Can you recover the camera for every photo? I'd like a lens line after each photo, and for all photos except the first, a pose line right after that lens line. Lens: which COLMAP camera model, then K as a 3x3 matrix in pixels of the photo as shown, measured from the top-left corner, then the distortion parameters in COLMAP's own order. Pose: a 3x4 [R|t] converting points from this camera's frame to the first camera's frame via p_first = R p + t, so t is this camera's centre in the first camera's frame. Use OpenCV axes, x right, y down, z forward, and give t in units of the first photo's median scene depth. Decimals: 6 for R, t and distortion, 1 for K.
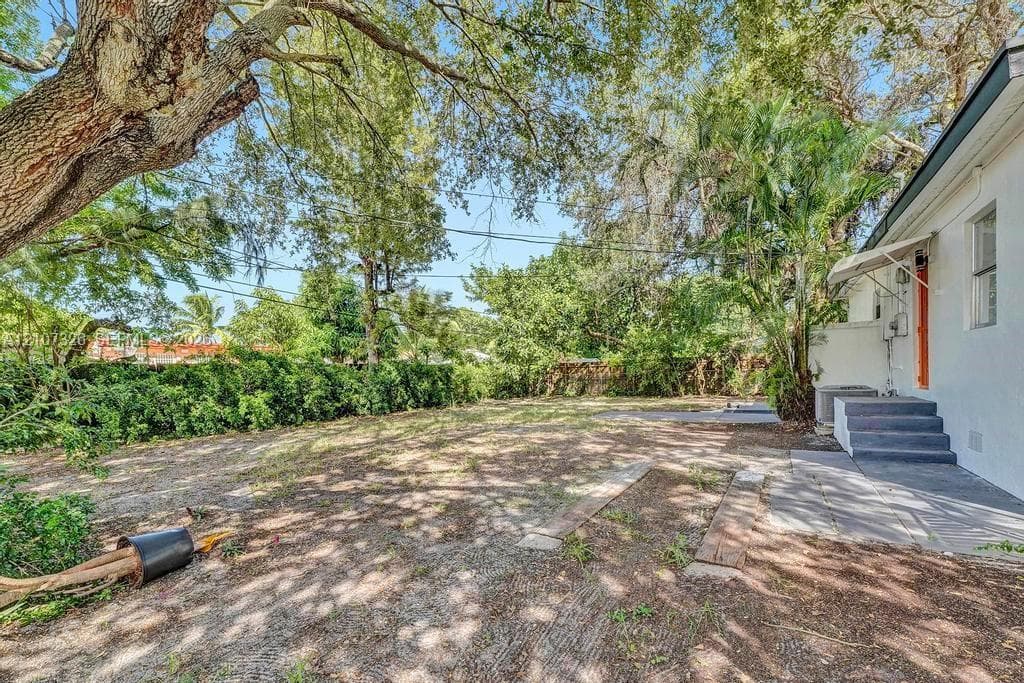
lens RADIAL K [[449.2, 0, 512.6], [0, 449.2, 384.4], [0, 0, 1]] dist [-0.000273, -0.000012]
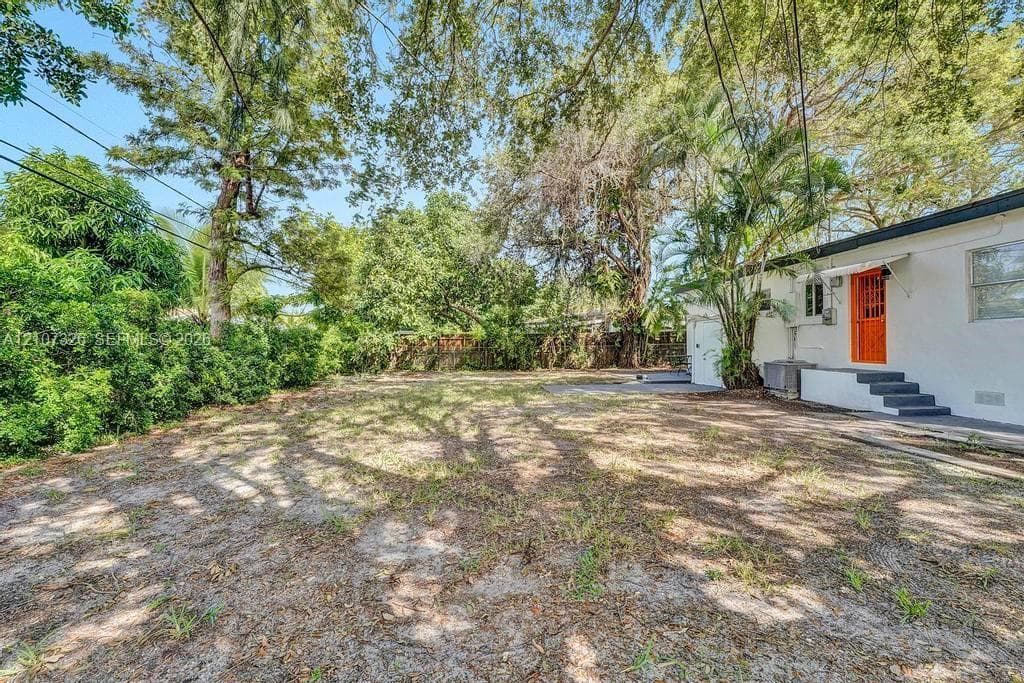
lens RADIAL K [[423.7, 0, 526.6], [0, 423.7, 340.8], [0, 0, 1]] dist [0.000147, 0.000073]
pose [[0.797319, 0.032389, 0.602689, -0.355802], [-0.006950, 0.998986, -0.044493, 0.003955], [-0.603518, 0.031286, 0.796735, 0.279235]]
